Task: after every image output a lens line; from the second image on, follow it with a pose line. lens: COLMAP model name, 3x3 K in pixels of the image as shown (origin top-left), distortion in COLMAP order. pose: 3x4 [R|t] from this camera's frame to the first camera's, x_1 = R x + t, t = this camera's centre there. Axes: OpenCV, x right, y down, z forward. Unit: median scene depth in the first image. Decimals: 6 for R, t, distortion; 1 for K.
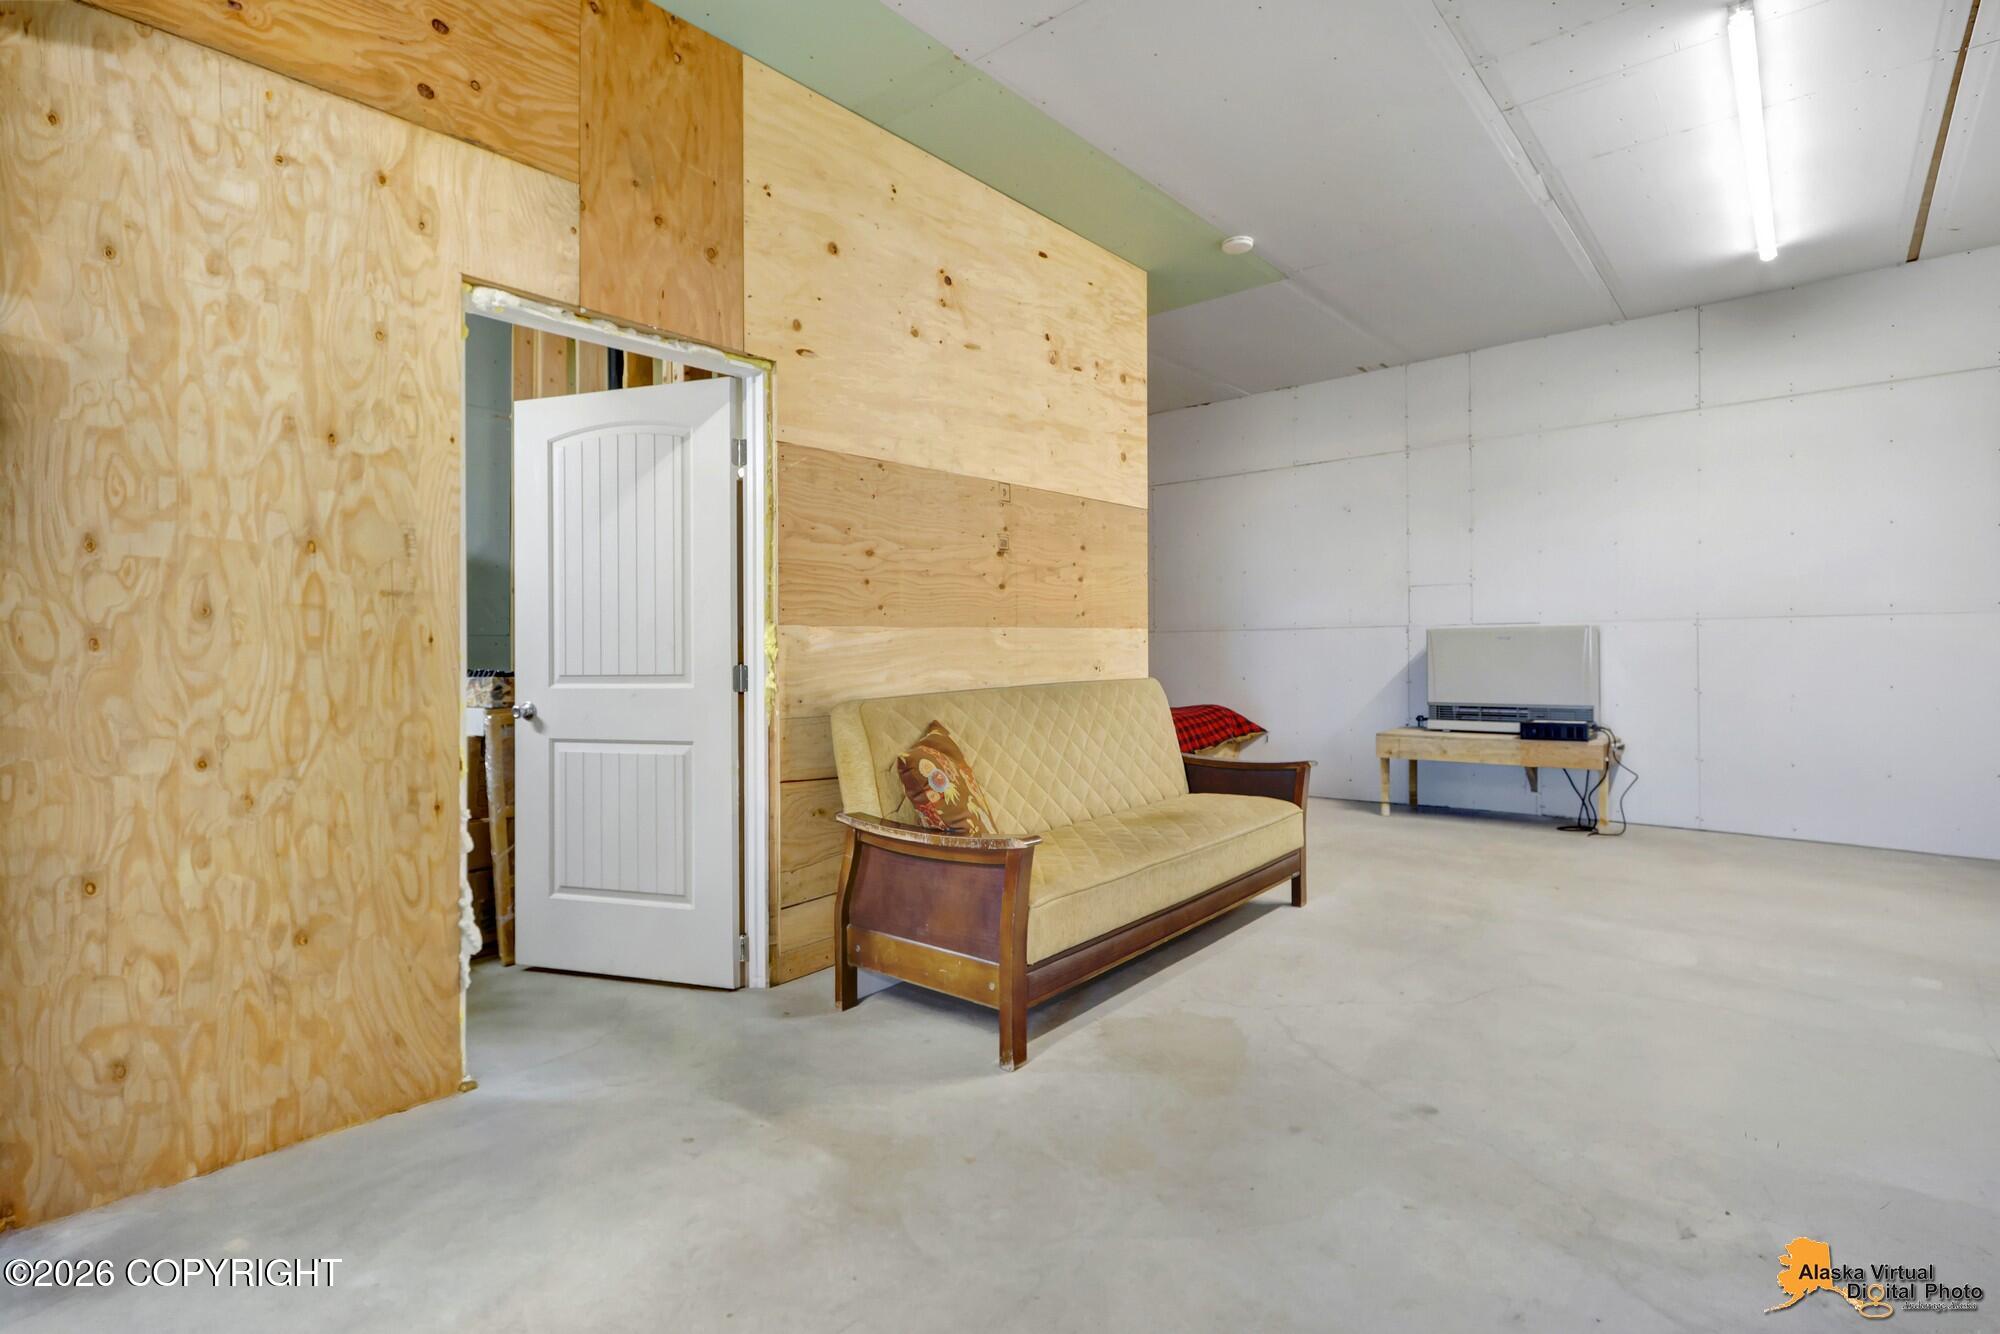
lens RADIAL K [[926.2, 0, 971.4], [0, 926.2, 653.1], [0, 0, 1]] dist [0.000250, -0.010774]
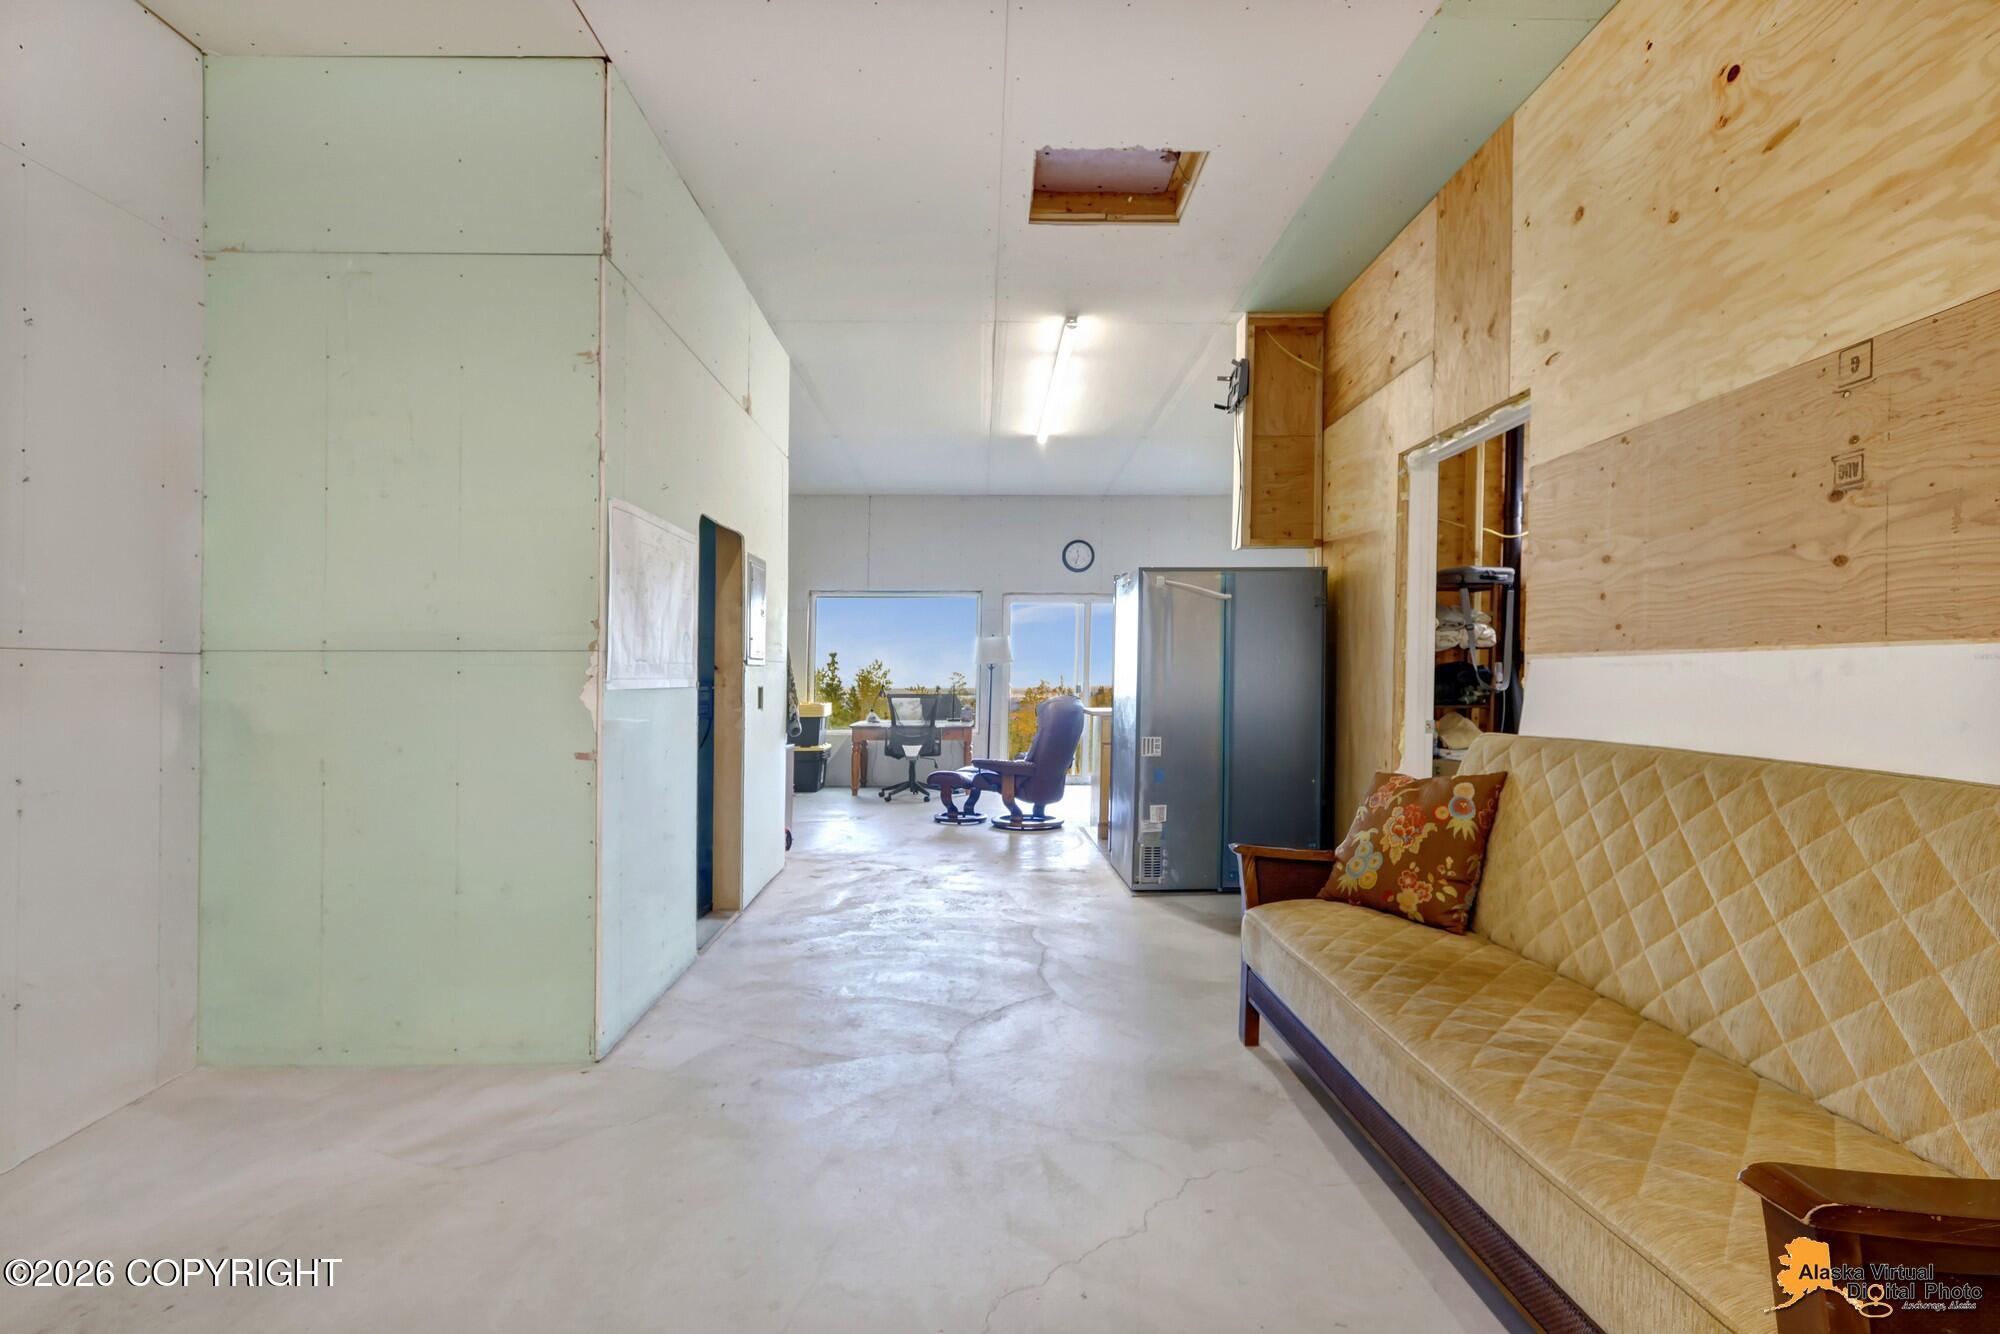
lens RADIAL K [[948.8, 0, 999.3], [0, 948.8, 718.8], [0, 0, 1]] dist [0.013233, -0.000167]
pose [[-0.729403, 0.042806, -0.682744, 0.642324], [0.001071, 0.998111, 0.061434, -0.016937], [0.684083, 0.044079, -0.728071, 0.956981]]
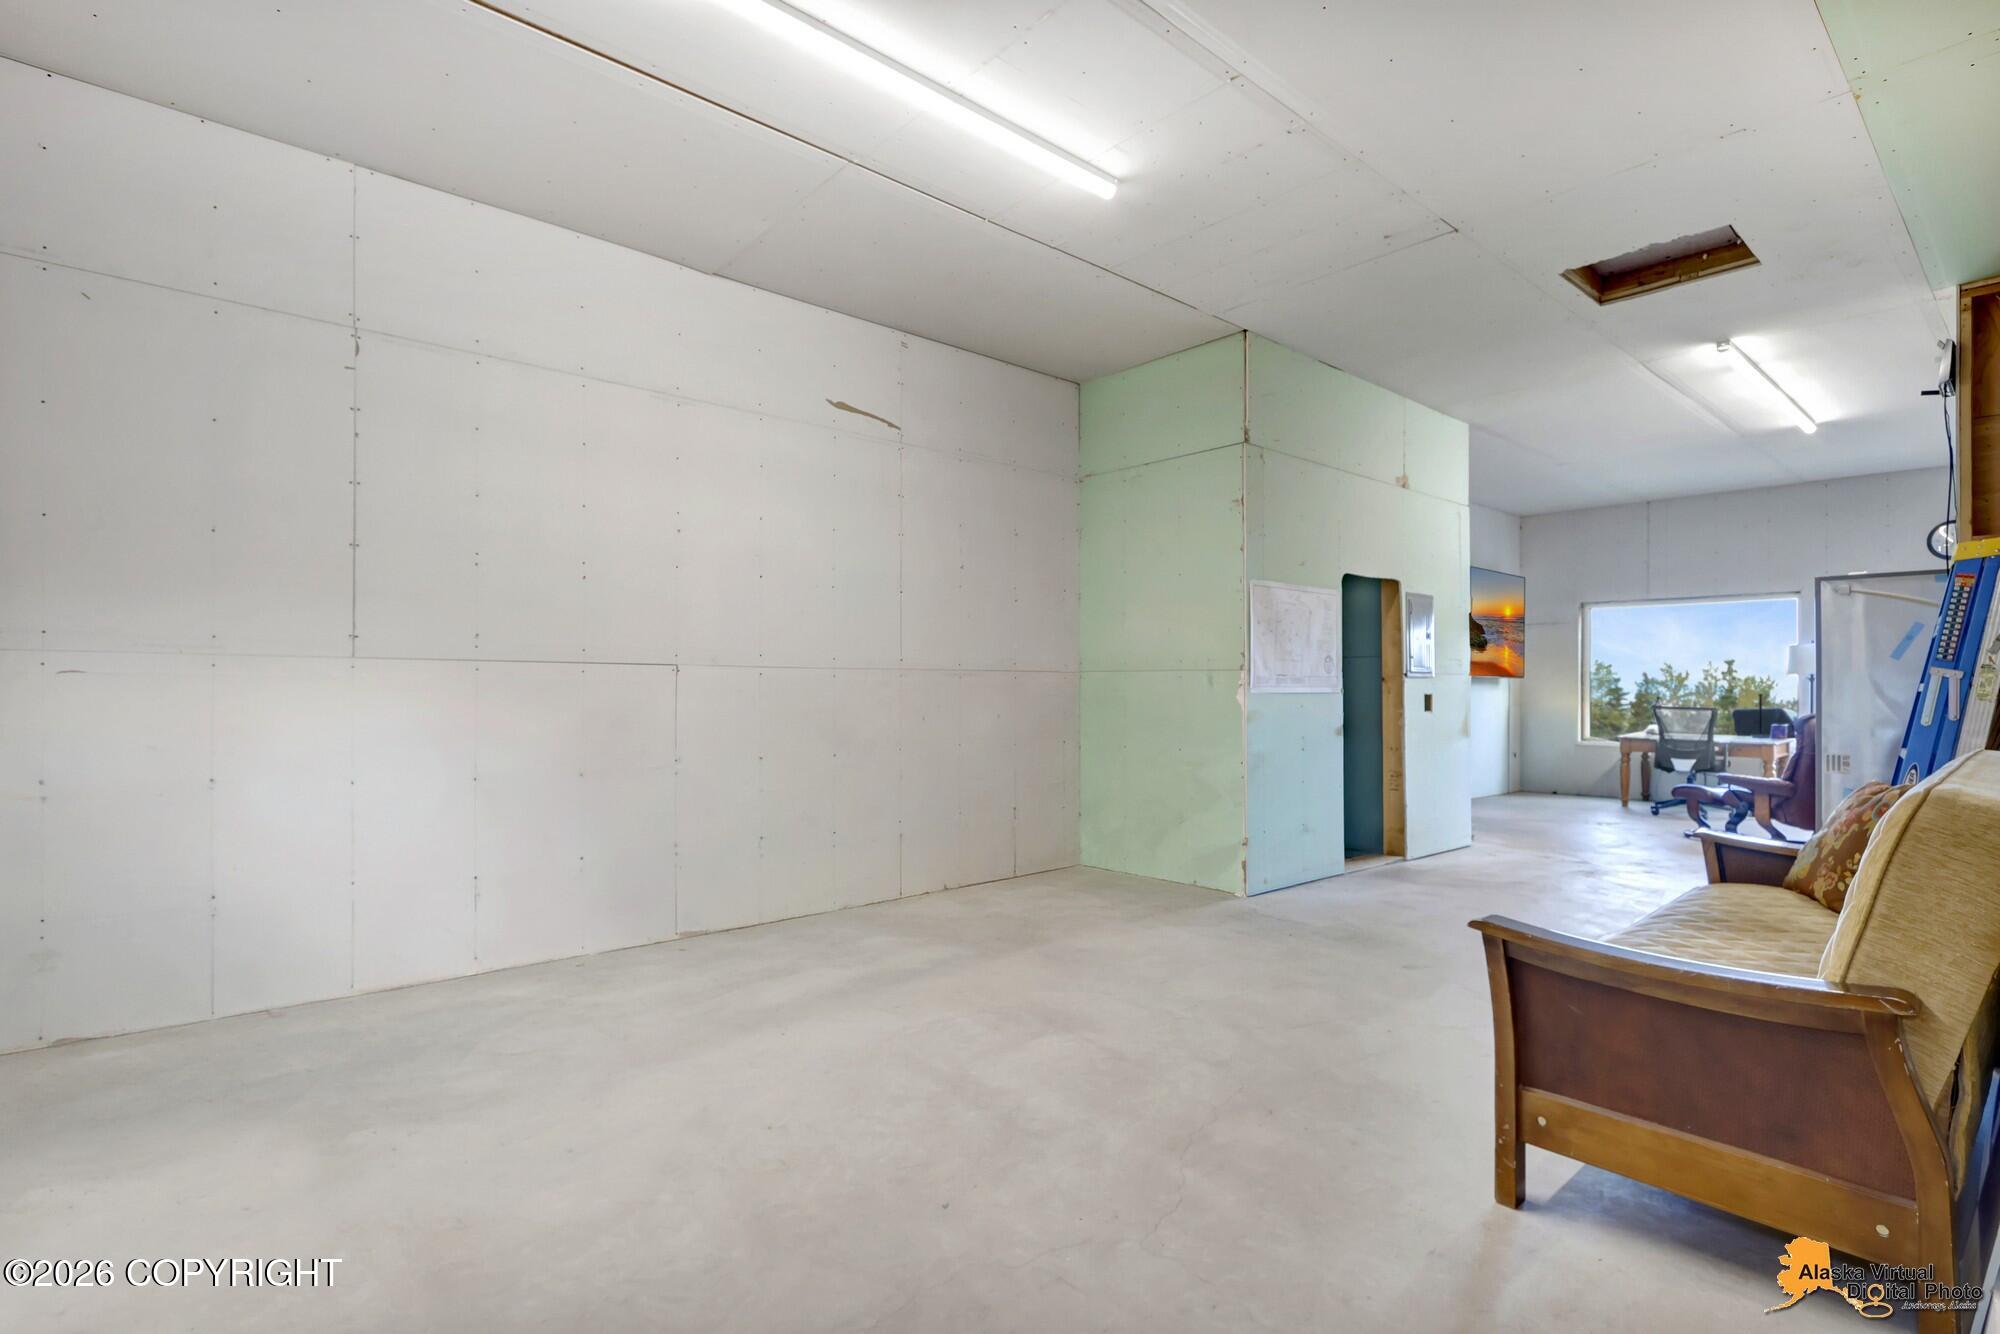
lens RADIAL K [[949.2, 0, 999.1], [0, 949.2, 669.4], [0, 0, 1]] dist [0.000184, -0.001417]
pose [[-0.991875, 0.010006, 0.126820, 0.525387], [0.009332, 0.999939, -0.005902, -0.020811], [-0.126871, -0.004671, -0.991908, 1.452165]]
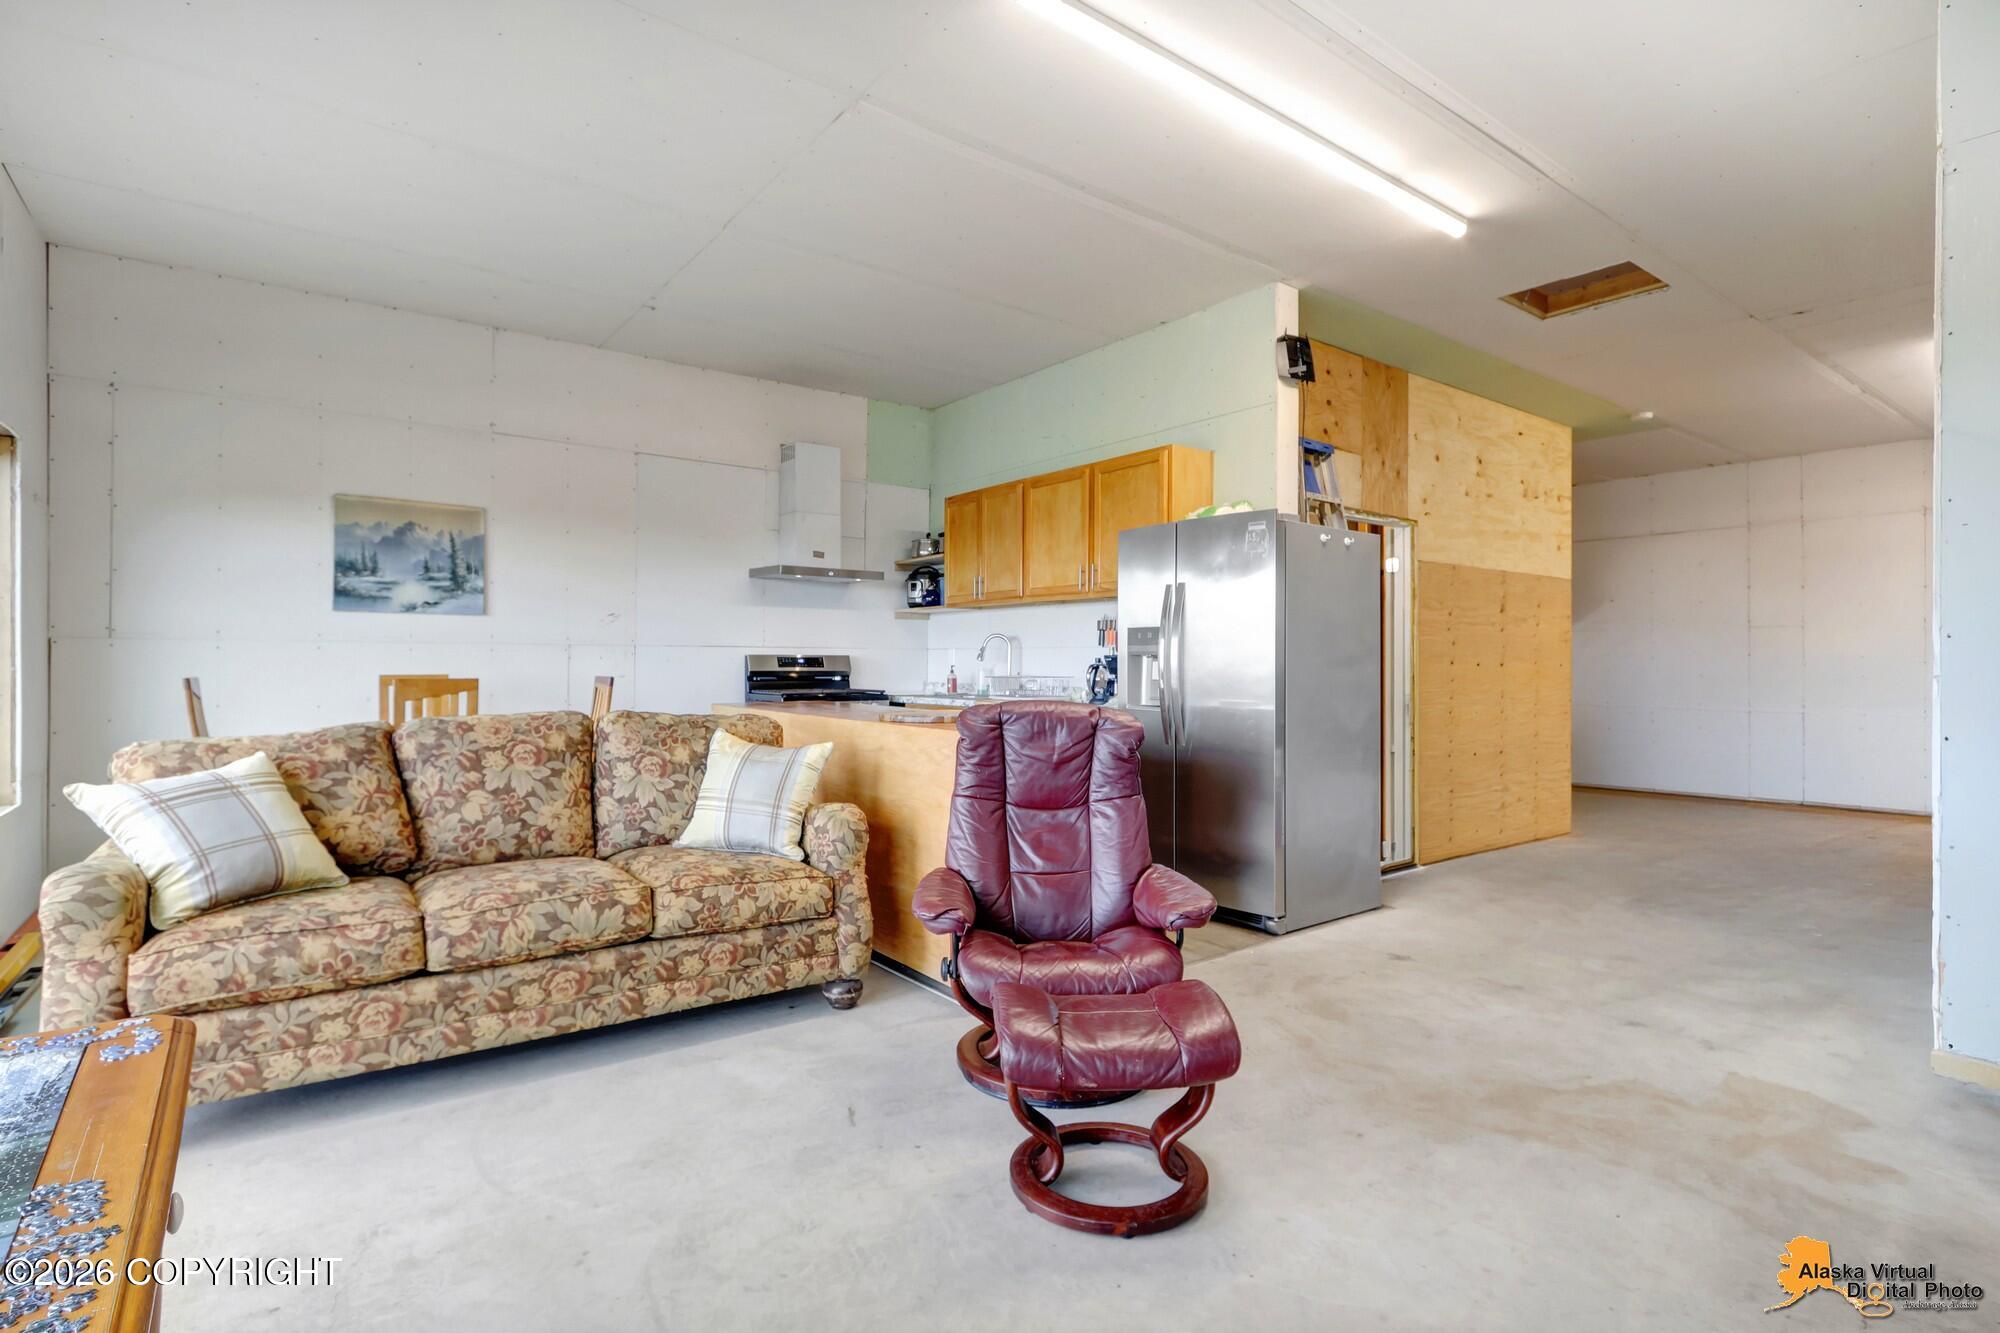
lens RADIAL K [[962.1, 0, 1030.2], [0, 962.1, 669.2], [0, 0, 1]] dist [0.001211, 0.000008]
pose [[0.985387, 0.013853, -0.169765, -0.473102], [-0.014864, 0.999879, -0.004685, 0.020270], [0.169679, 0.007140, 0.985473, -0.832209]]
